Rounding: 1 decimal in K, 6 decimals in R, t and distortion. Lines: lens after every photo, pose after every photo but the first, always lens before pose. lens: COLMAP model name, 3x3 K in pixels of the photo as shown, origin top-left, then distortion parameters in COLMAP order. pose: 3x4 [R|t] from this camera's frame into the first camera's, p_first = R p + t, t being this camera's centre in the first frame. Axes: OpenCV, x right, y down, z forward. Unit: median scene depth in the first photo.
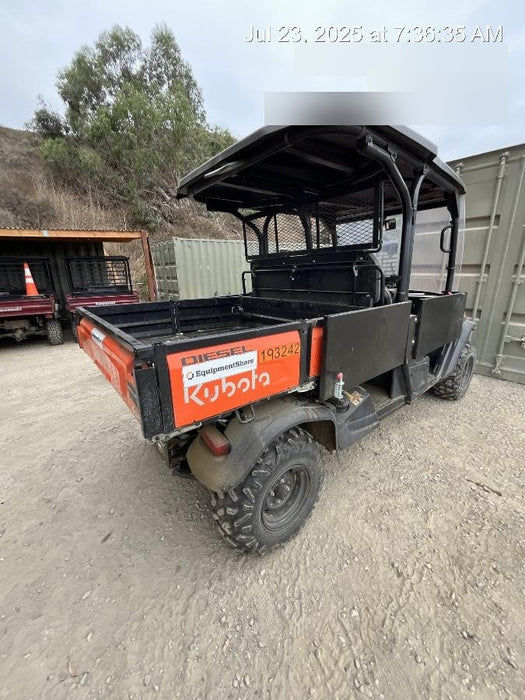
lens RADIAL K [[283.4, 0, 262.5], [0, 283.4, 350.0], [0, 0, 1]] dist [-0.004350, 0.000435]
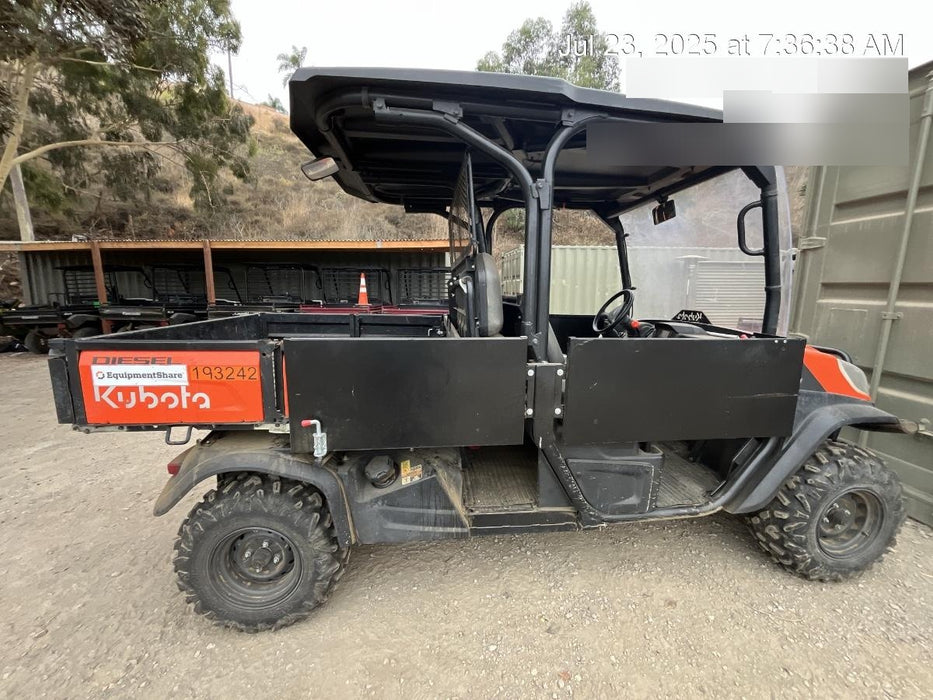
lens RADIAL K [[377.7, 0, 466.5], [0, 377.7, 350.0], [0, 0, 1]] dist [-0.004350, 0.000435]
pose [[0.833000, 0.117807, -0.540586, 0.851995], [-0.174353, 0.983179, -0.054406, -0.084328], [0.525083, 0.139573, 0.839528, 0.290675]]
